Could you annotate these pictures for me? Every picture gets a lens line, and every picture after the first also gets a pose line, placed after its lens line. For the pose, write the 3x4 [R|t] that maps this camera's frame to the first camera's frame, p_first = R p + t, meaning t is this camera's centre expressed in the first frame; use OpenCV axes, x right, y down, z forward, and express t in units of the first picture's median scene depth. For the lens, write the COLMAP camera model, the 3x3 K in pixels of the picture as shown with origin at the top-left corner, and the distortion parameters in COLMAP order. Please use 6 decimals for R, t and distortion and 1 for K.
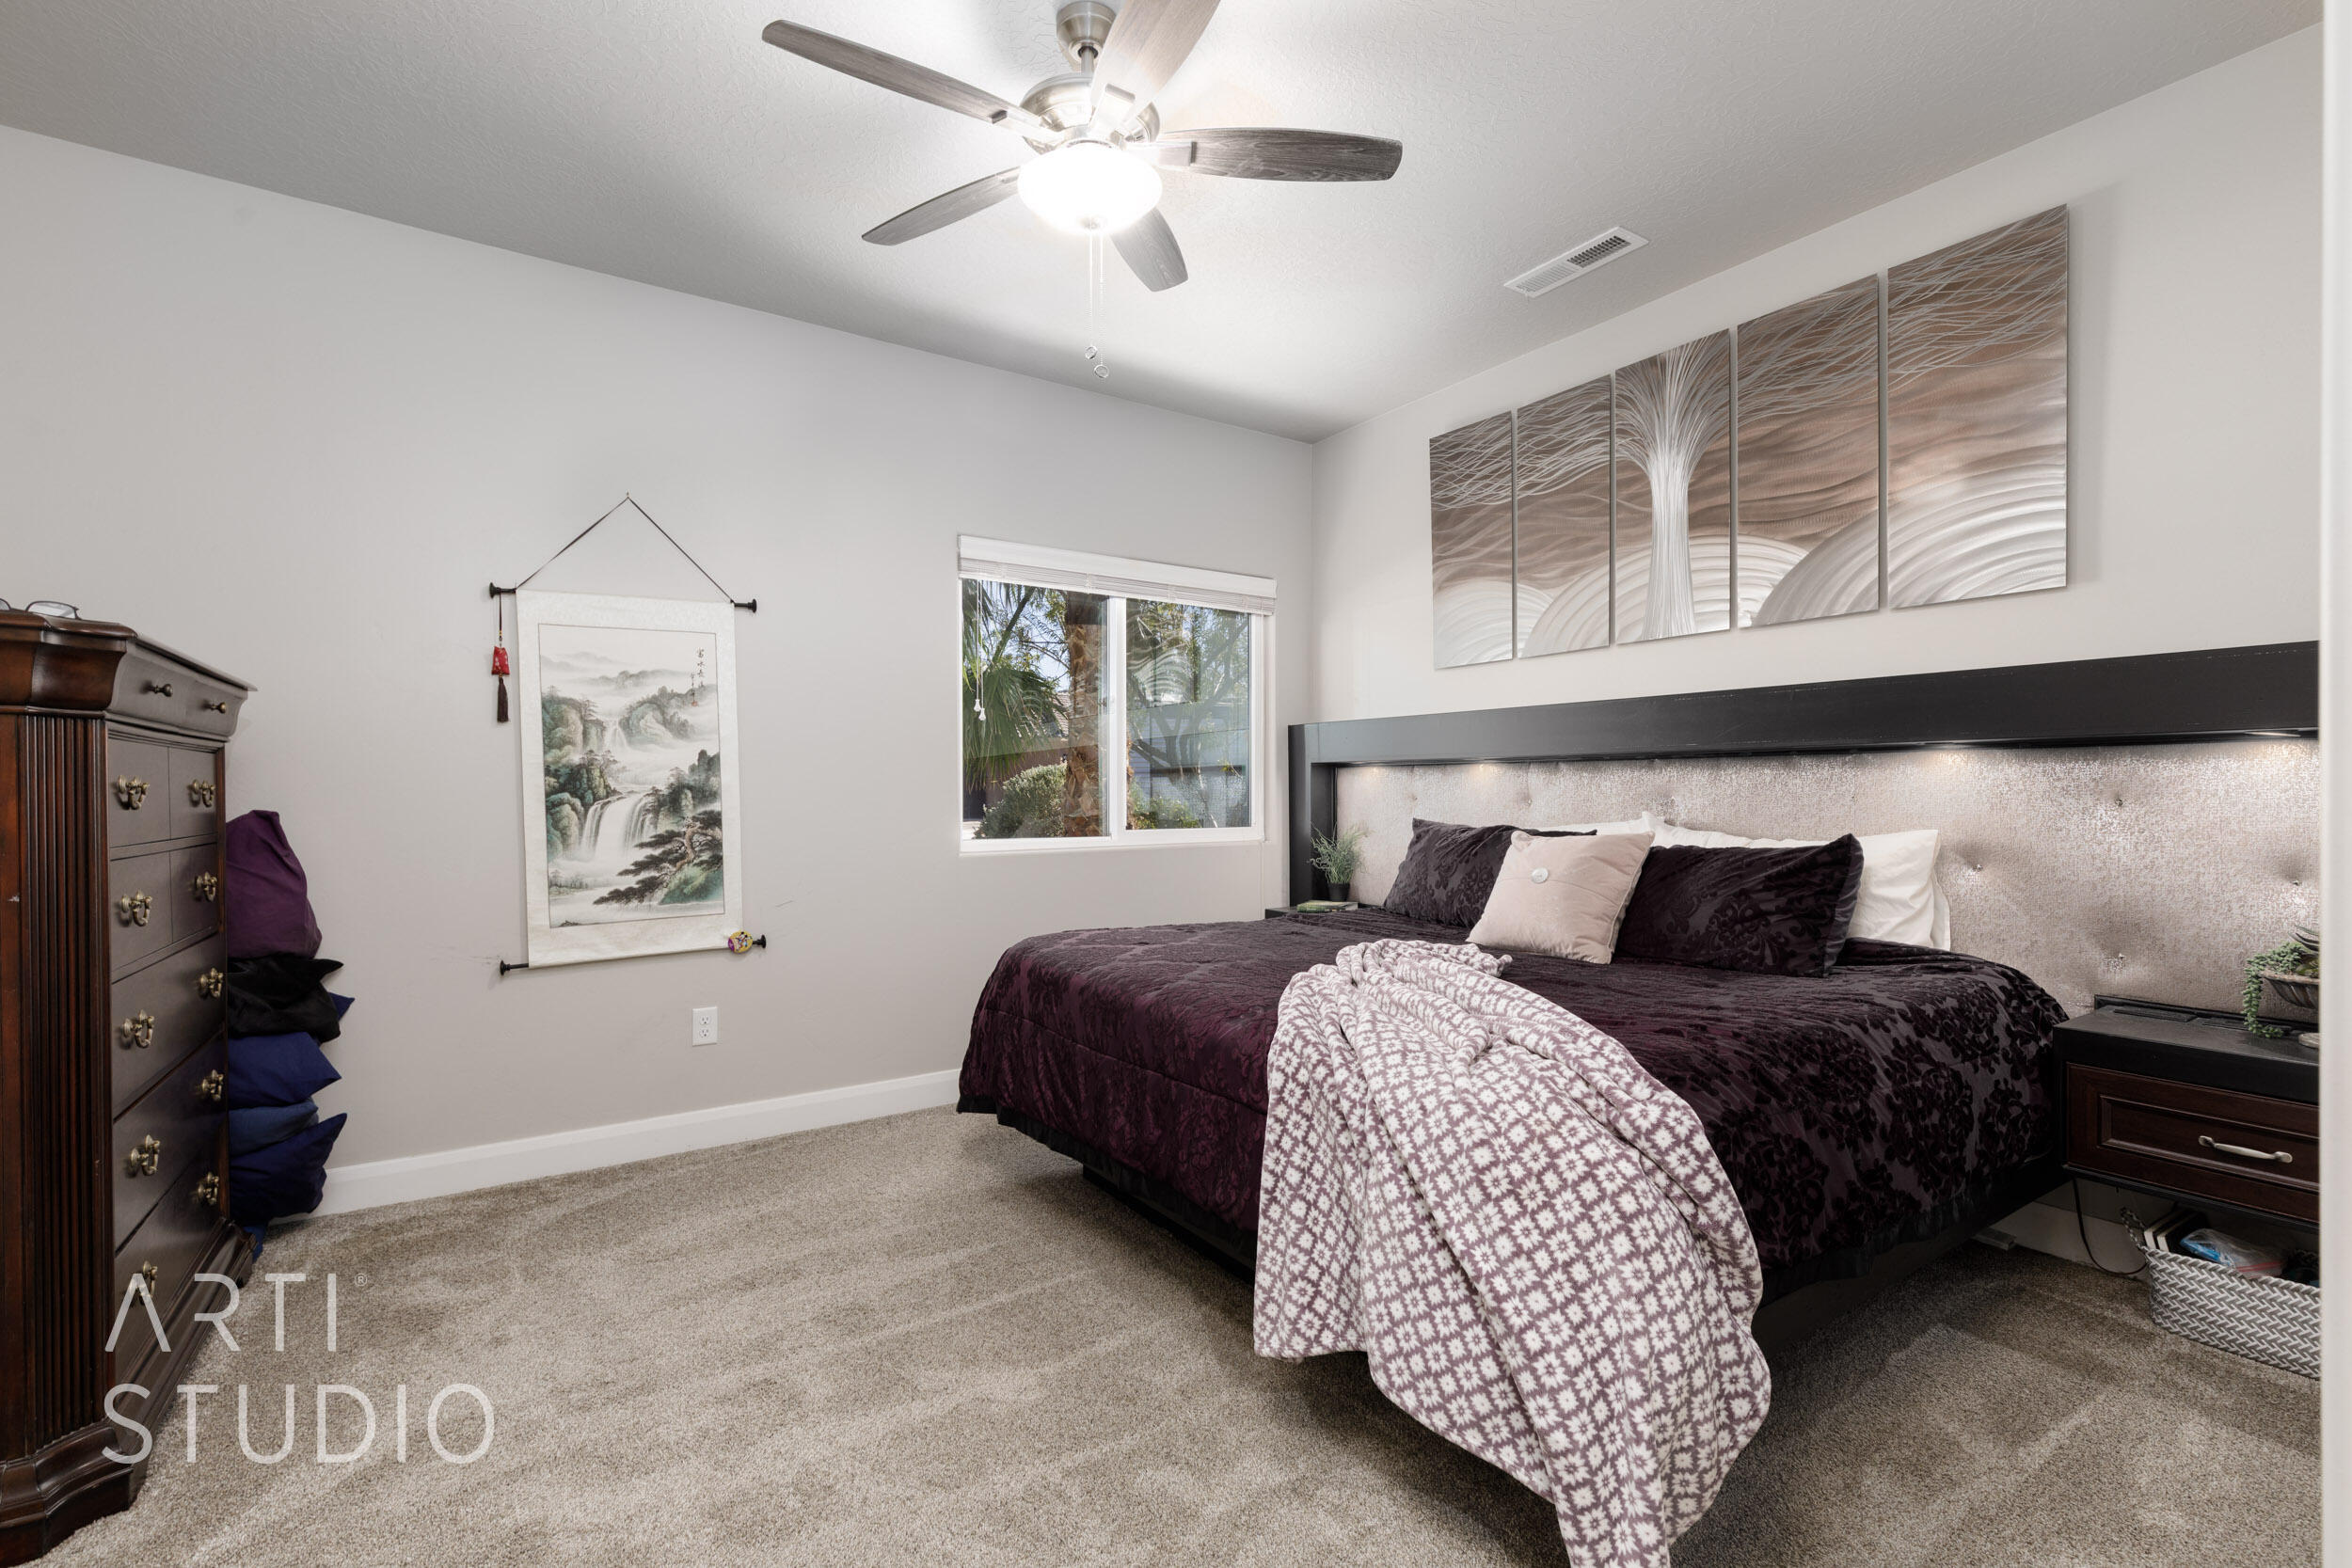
lens RADIAL K [[1036.0, 0, 1178.8], [0, 1036.0, 794.7], [0, 0, 1]] dist [0.005702, 0.000222]
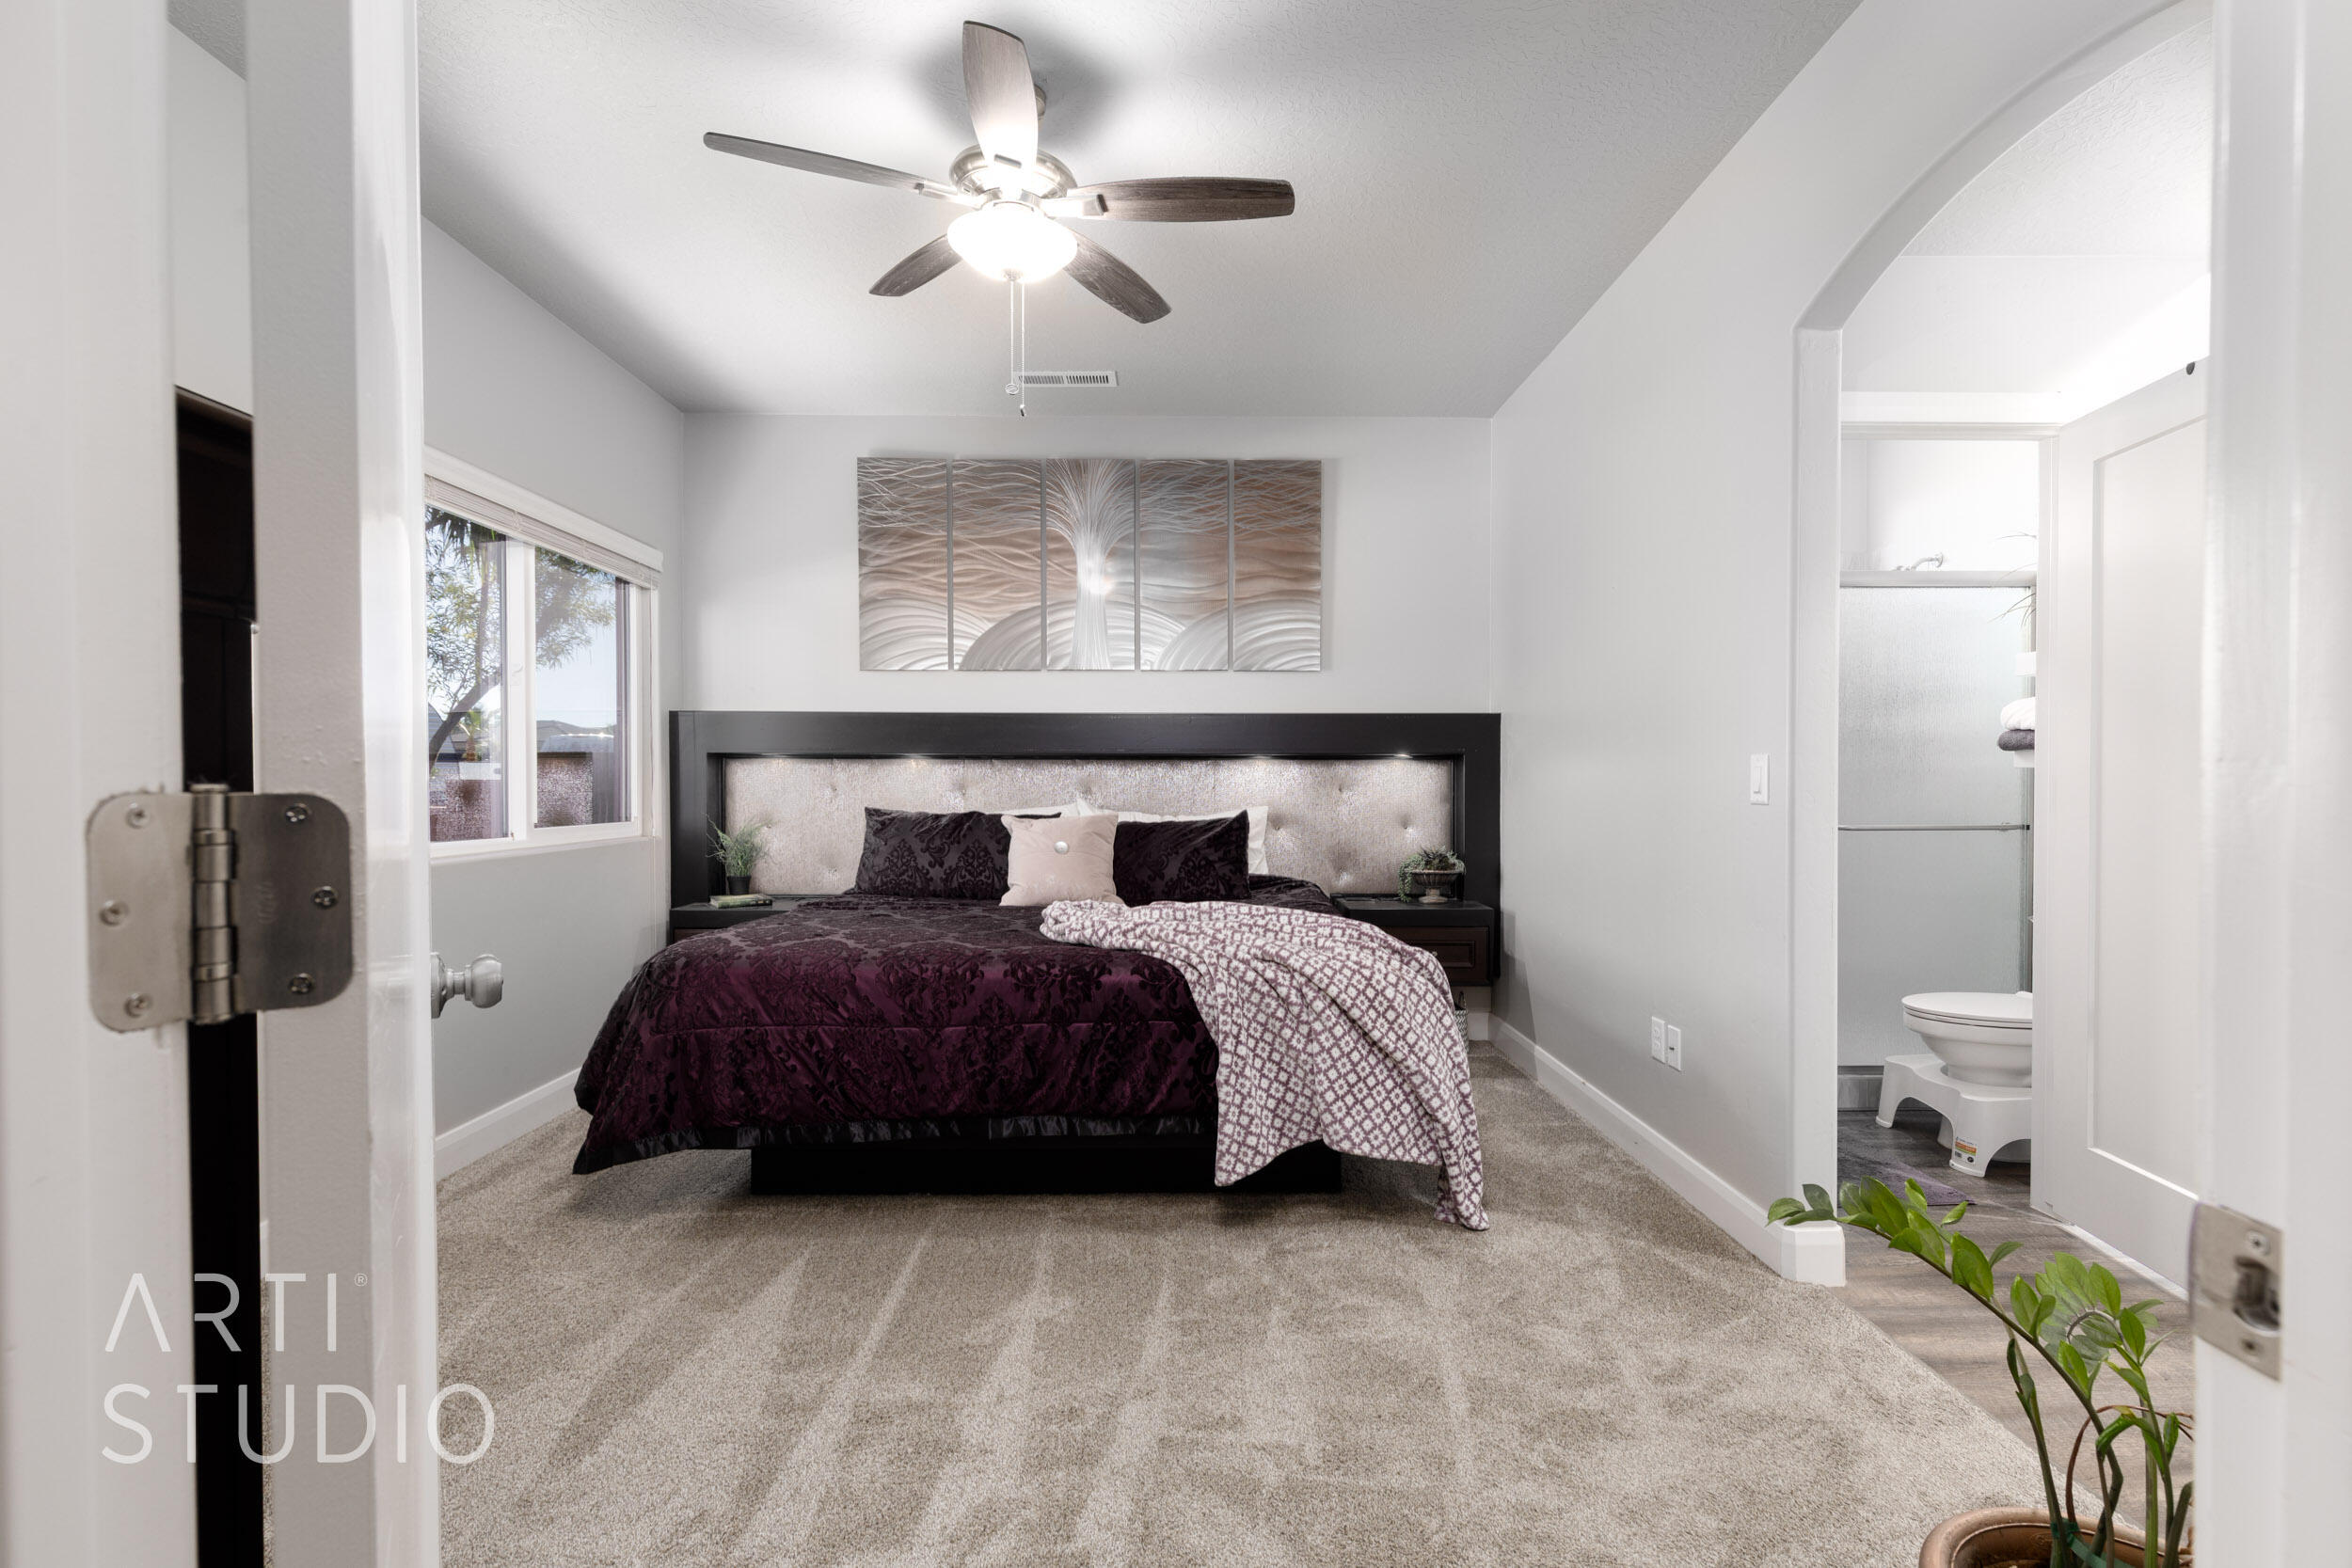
lens RADIAL K [[1036.0, 0, 1178.8], [0, 1036.0, 794.7], [0, 0, 1]] dist [0.005702, 0.000222]
pose [[0.560565, -0.006954, 0.828081, -0.645882], [0.001800, 0.999973, 0.007180, 0.002498], [-0.828108, -0.002534, 0.560563, 0.156535]]
